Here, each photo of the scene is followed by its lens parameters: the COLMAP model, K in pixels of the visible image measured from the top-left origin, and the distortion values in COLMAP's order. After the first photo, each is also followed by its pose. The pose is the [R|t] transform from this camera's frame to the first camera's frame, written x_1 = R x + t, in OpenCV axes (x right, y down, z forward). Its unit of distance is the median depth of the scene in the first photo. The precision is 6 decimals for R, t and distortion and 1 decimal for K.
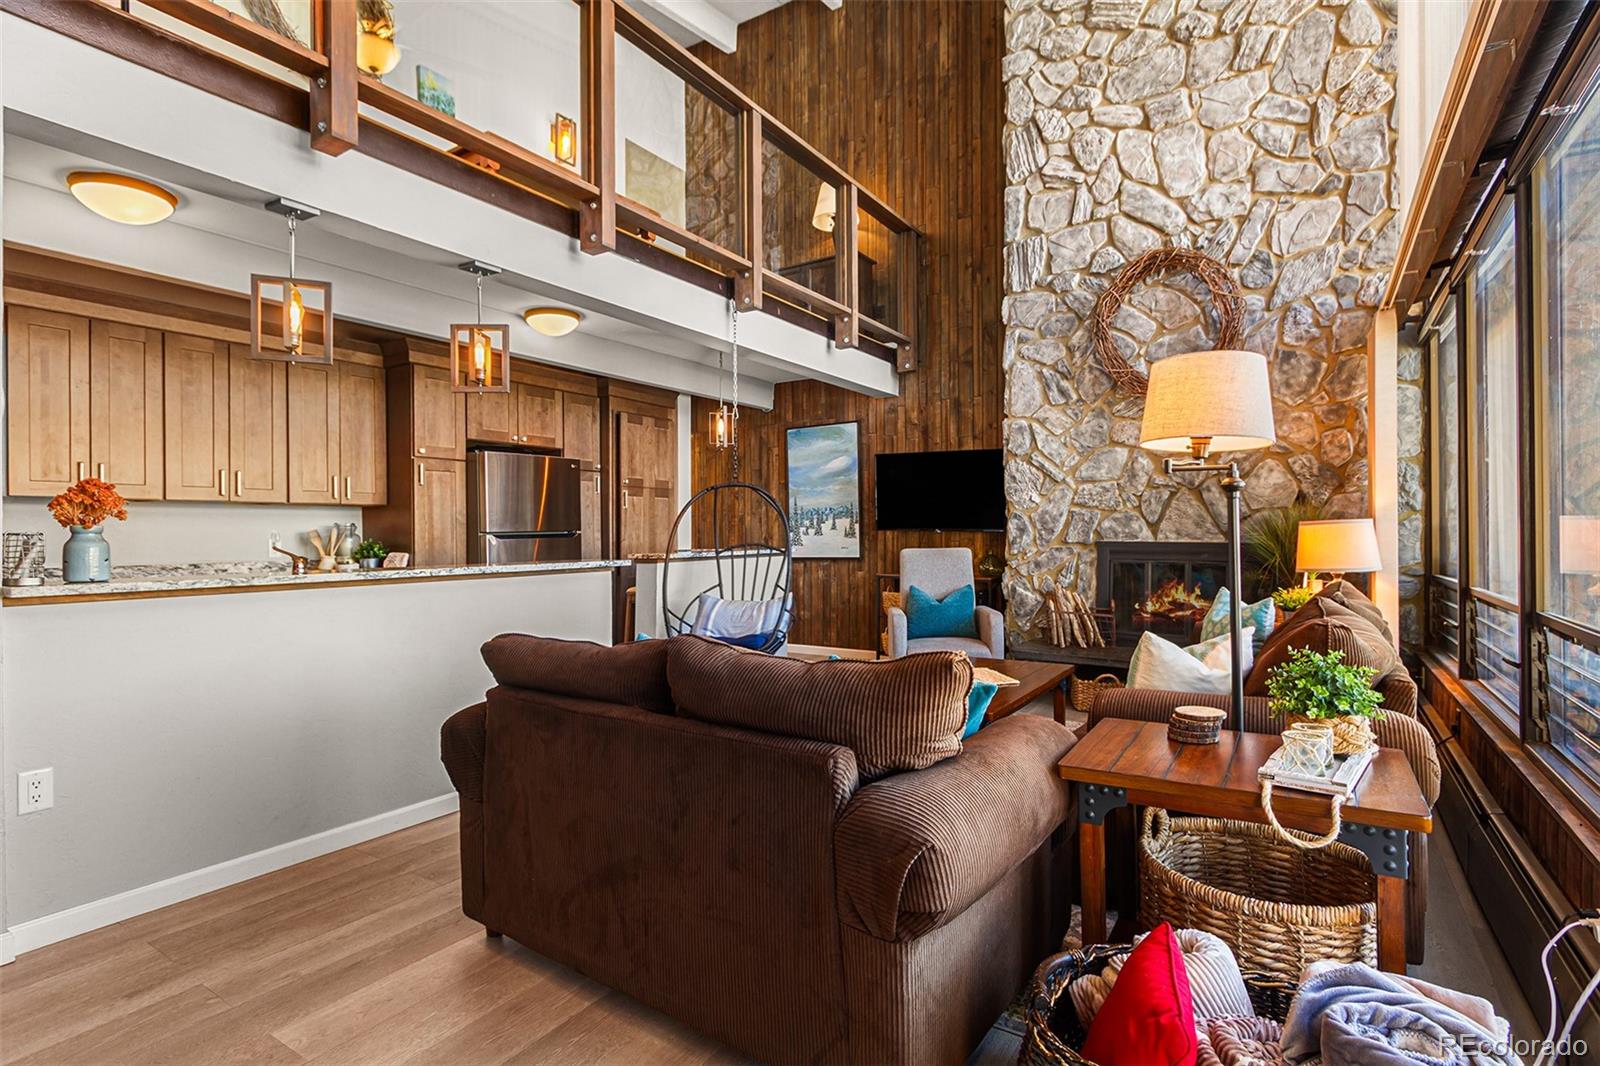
lens RADIAL K [[802.9, 0, 796.4], [0, 802.9, 537.7], [0, 0, 1]] dist [0.008205, -0.007275]
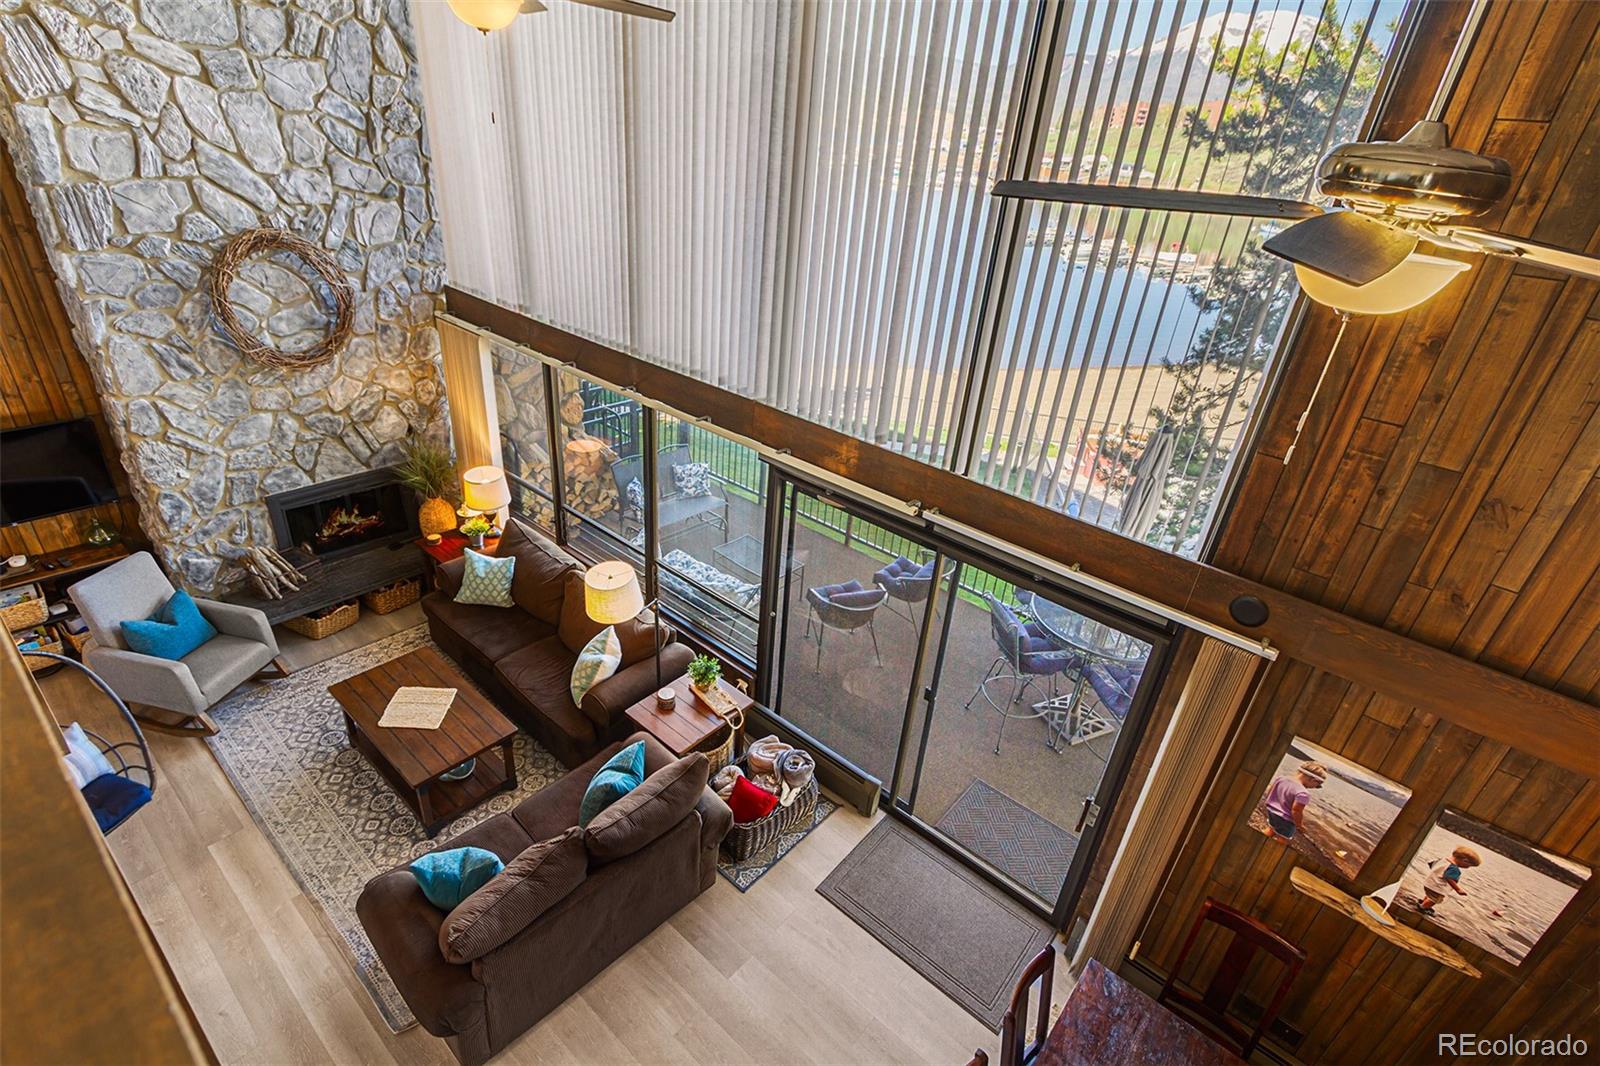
lens RADIAL K [[773.0, 0, 807.8], [0, 773.0, 544.1], [0, 0, 1]] dist [0.008809, -0.003280]
pose [[0.110792, -0.466792, 0.877400, -0.516722], [-0.087584, 0.874814, 0.476476, -0.517712], [-0.989977, -0.129636, 0.056039, 0.184835]]
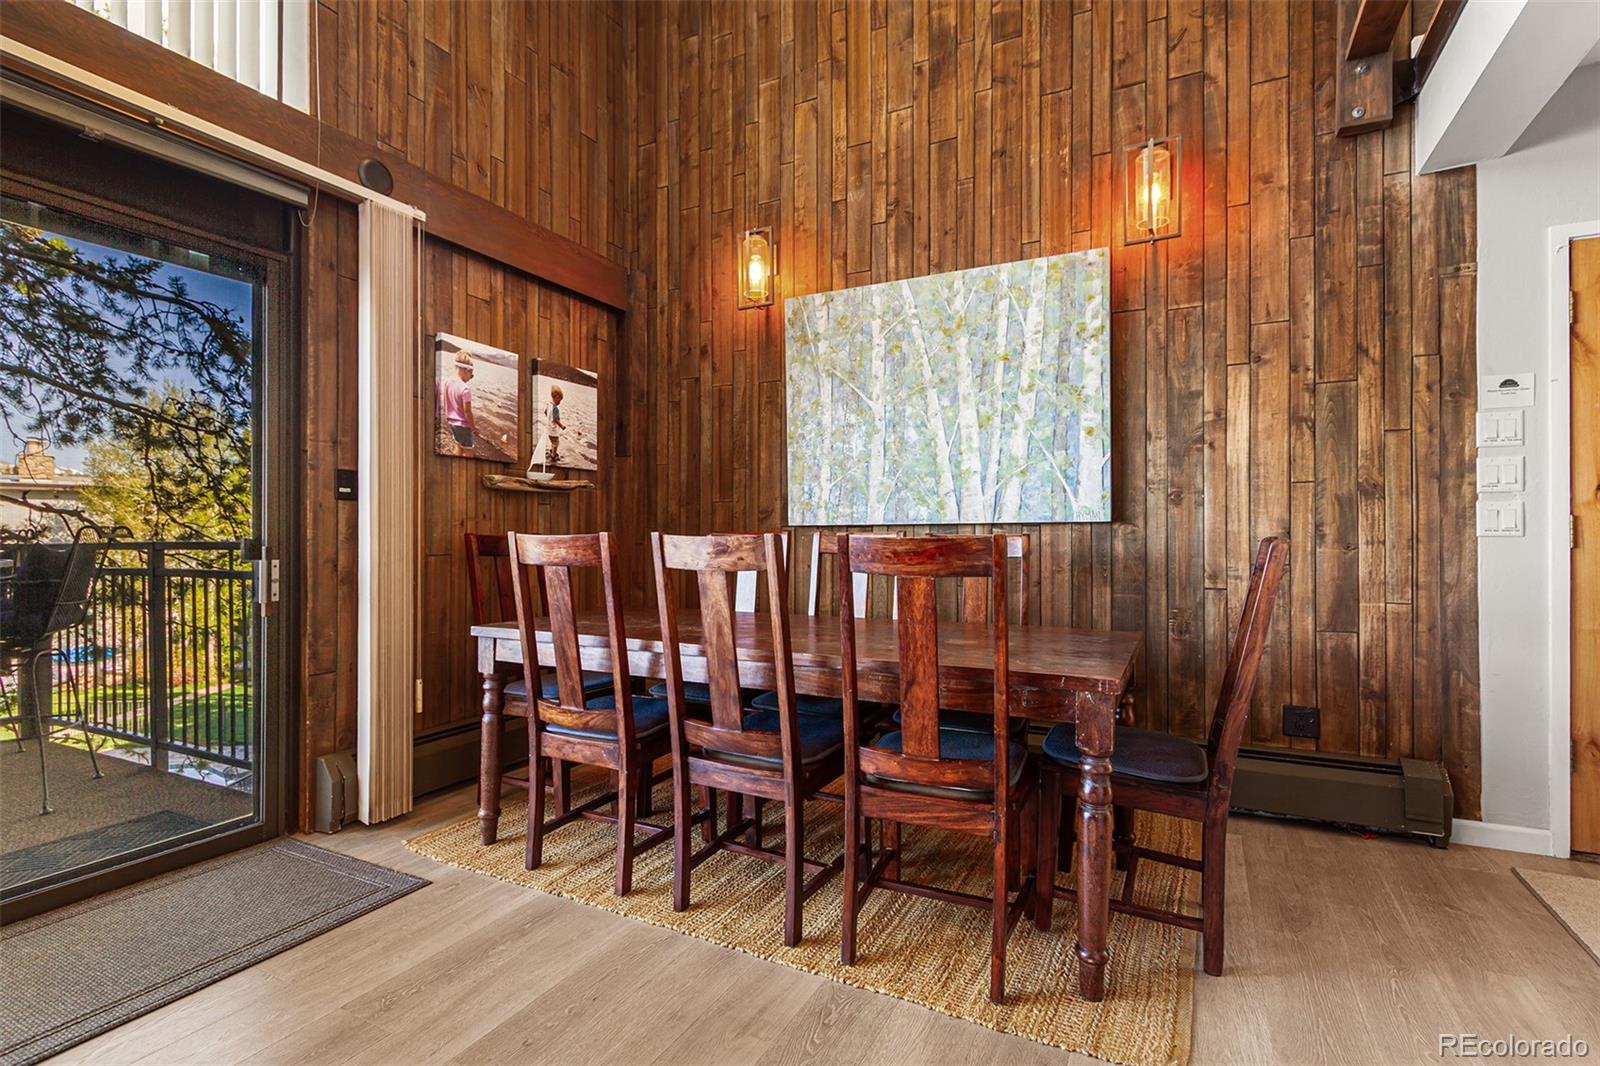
lens RADIAL K [[773.0, 0, 786.2], [0, 773.0, 531.3], [0, 0, 1]] dist [0.008809, -0.003280]
pose [[-0.994998, 0.004573, -0.099791, -0.231374], [0.004866, 0.999985, -0.002698, 0.015597], [0.099777, -0.003170, -0.995005, 0.450215]]
